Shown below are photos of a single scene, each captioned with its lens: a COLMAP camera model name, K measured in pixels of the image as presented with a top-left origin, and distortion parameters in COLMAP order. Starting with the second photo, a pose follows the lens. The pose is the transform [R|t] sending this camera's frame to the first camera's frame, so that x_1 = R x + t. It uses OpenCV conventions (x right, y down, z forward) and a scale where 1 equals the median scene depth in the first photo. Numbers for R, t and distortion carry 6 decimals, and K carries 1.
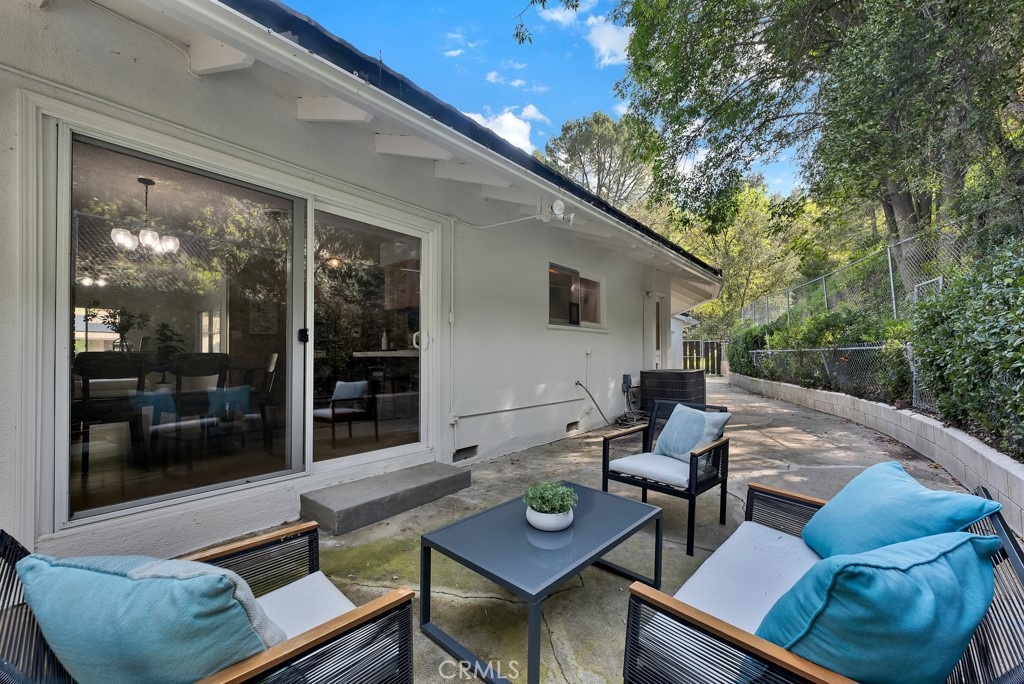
lens RADIAL K [[445.4, 0, 509.6], [0, 445.4, 352.6], [0, 0, 1]] dist [-0.000992, -0.000368]
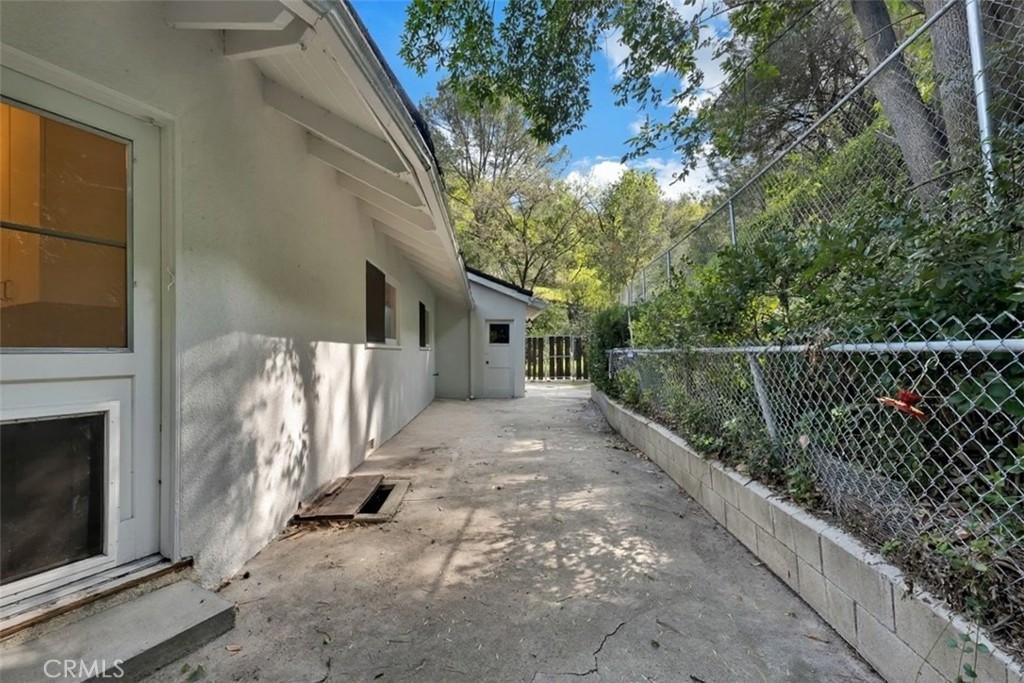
lens RADIAL K [[445.4, 0, 509.6], [0, 445.4, 352.1], [0, 0, 1]] dist [-0.000992, -0.000368]
pose [[0.980680, -0.001407, 0.195616, 0.371100], [0.000601, 0.999991, 0.004179, -0.004329], [-0.195620, -0.003980, 0.980672, 0.567543]]
